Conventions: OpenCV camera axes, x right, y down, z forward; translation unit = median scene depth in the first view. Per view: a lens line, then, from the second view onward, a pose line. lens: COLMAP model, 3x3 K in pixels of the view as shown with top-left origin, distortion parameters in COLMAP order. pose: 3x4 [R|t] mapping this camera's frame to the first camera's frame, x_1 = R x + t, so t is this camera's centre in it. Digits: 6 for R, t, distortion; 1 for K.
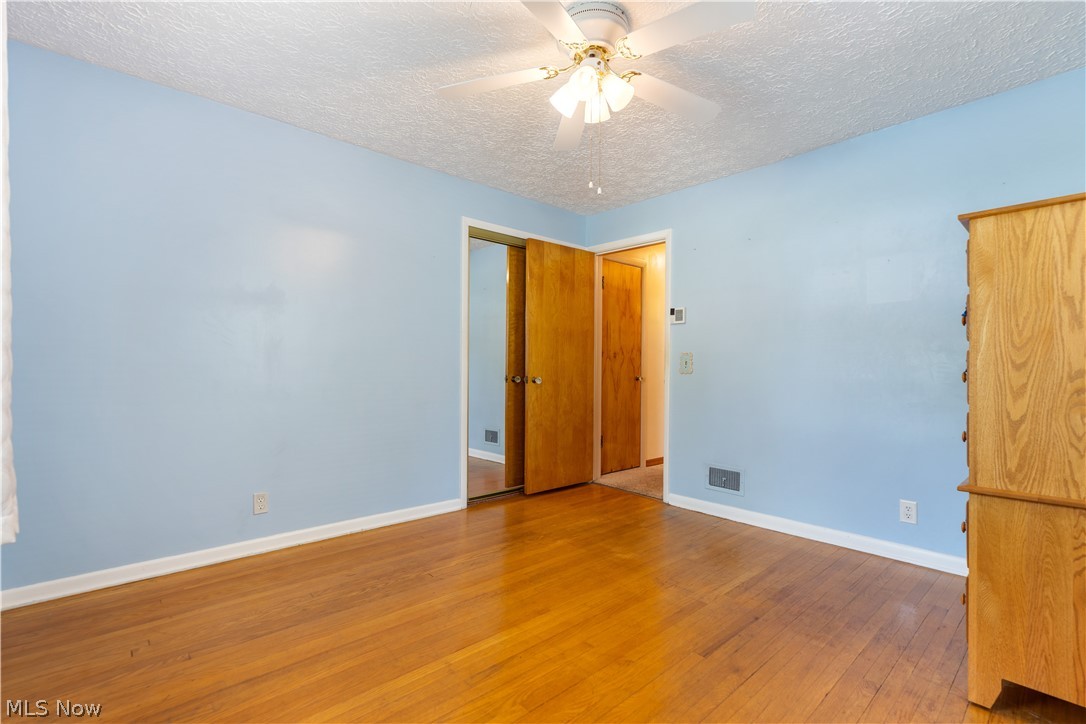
lens RADIAL K [[492.1, 0, 544.3], [0, 492.1, 369.5], [0, 0, 1]] dist [-0.001450, 0.000427]
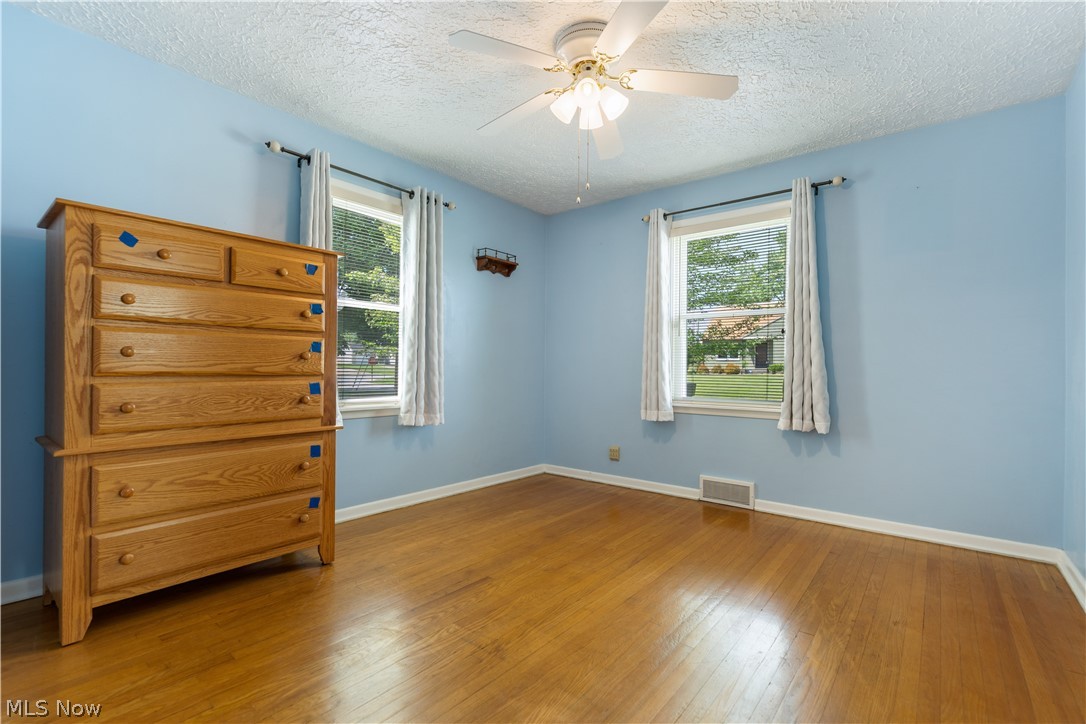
lens RADIAL K [[492.1, 0, 544.3], [0, 492.1, 369.5], [0, 0, 1]] dist [-0.001450, 0.000427]
pose [[-0.988309, -0.020250, -0.151115, 0.251566], [-0.019918, 0.999795, -0.003705, 0.028132], [0.151159, -0.000652, -0.988509, 1.495941]]
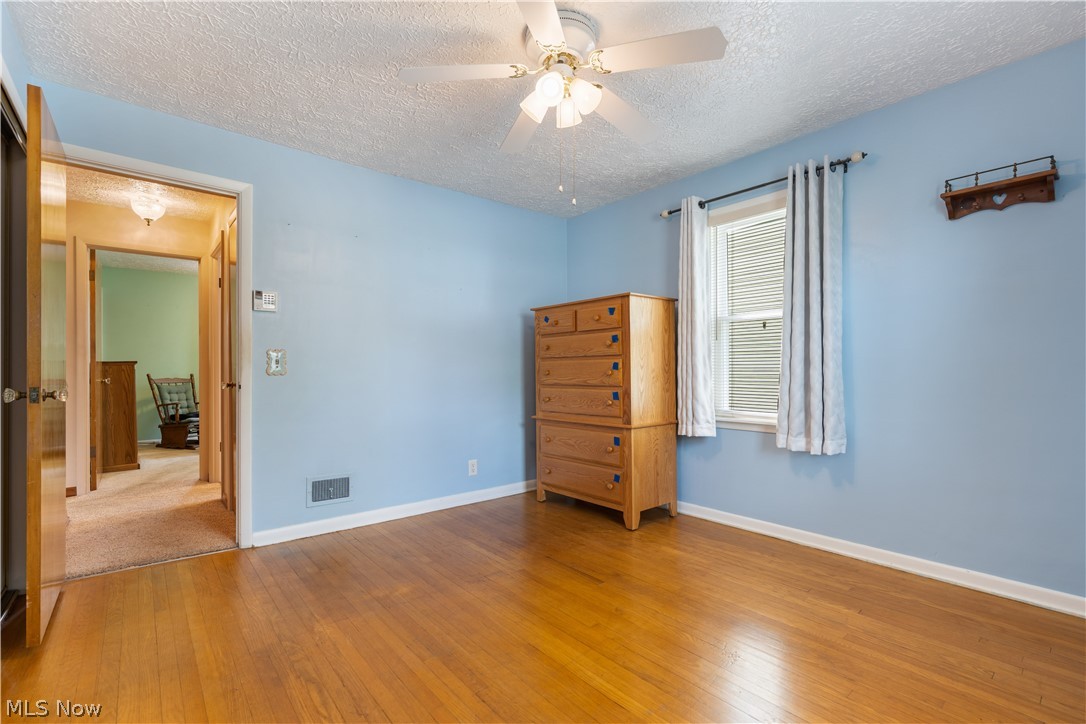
lens RADIAL K [[492.1, 0, 544.3], [0, 492.1, 369.5], [0, 0, 1]] dist [-0.001450, 0.000427]
pose [[0.038046, -0.008792, 0.999237, -0.669628], [0.001514, 0.999961, 0.008740, -0.008416], [-0.999275, 0.001181, 0.038058, 0.723985]]
